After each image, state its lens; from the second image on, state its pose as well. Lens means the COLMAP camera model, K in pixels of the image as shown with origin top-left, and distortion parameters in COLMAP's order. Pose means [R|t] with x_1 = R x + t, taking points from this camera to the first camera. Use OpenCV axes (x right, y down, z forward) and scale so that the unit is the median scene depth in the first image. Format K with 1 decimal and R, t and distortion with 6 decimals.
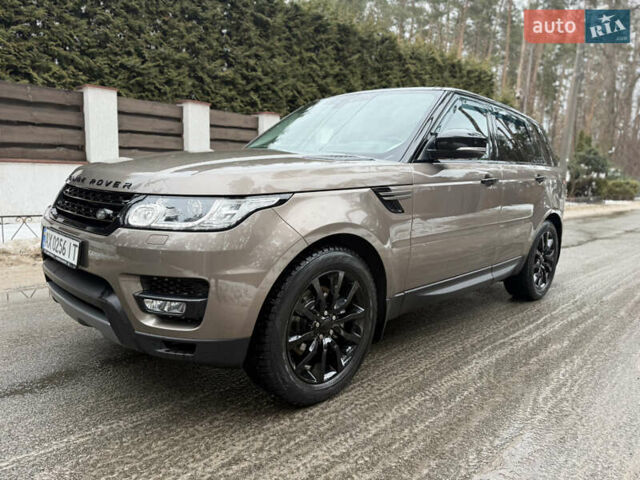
lens RADIAL K [[450.3, 0, 320.0], [0, 450.3, 240.0], [0, 0, 1]] dist [0.009863, -0.003154]
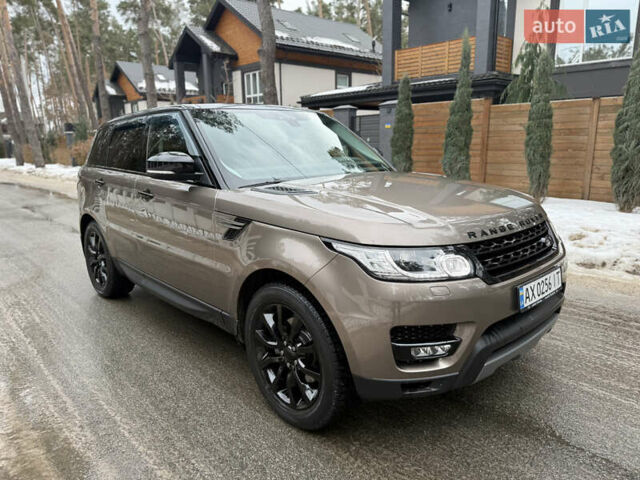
lens RADIAL K [[456.0, 0, 320.0], [0, 456.0, 240.0], [0, 0, 1]] dist [0.009420, -0.010426]
pose [[0.041910, -0.250402, 0.967234, -0.983923], [0.171179, 0.955570, 0.239965, -0.270175], [-0.984348, 0.155513, 0.082912, 0.858964]]
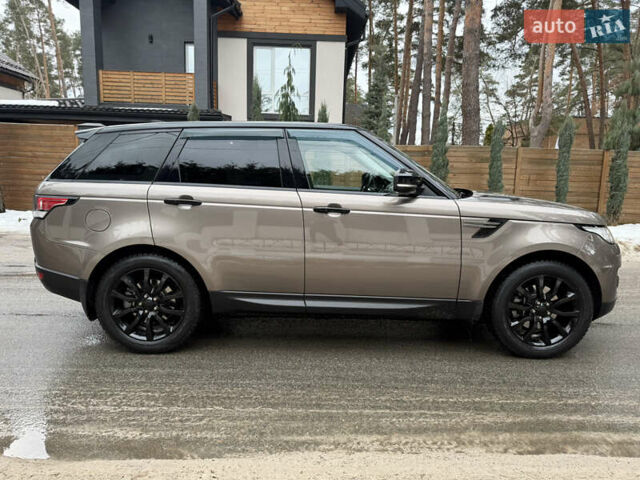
lens RADIAL K [[450.8, 0, 318.5], [0, 450.8, 237.0], [0, 0, 1]] dist [0.009666, -0.005013]
pose [[-0.708095, -0.154567, 0.688993, -0.681881], [0.057518, 0.959880, 0.274450, -0.395582], [-0.703771, 0.233966, -0.670795, 1.931982]]
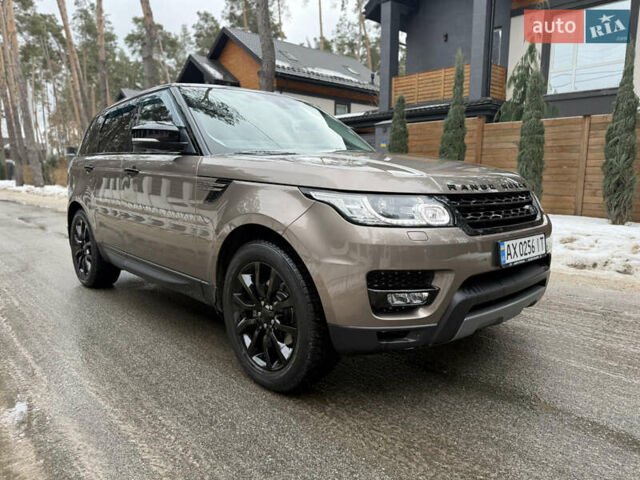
lens RADIAL K [[457.3, 0, 320.0], [0, 457.3, 240.0], [0, 0, 1]] dist [0.002848, -0.003259]
pose [[0.042201, -0.180858, 0.982603, -0.997772], [0.150957, 0.973343, 0.172670, -0.160244], [-0.987639, 0.141044, 0.068378, 0.849621]]
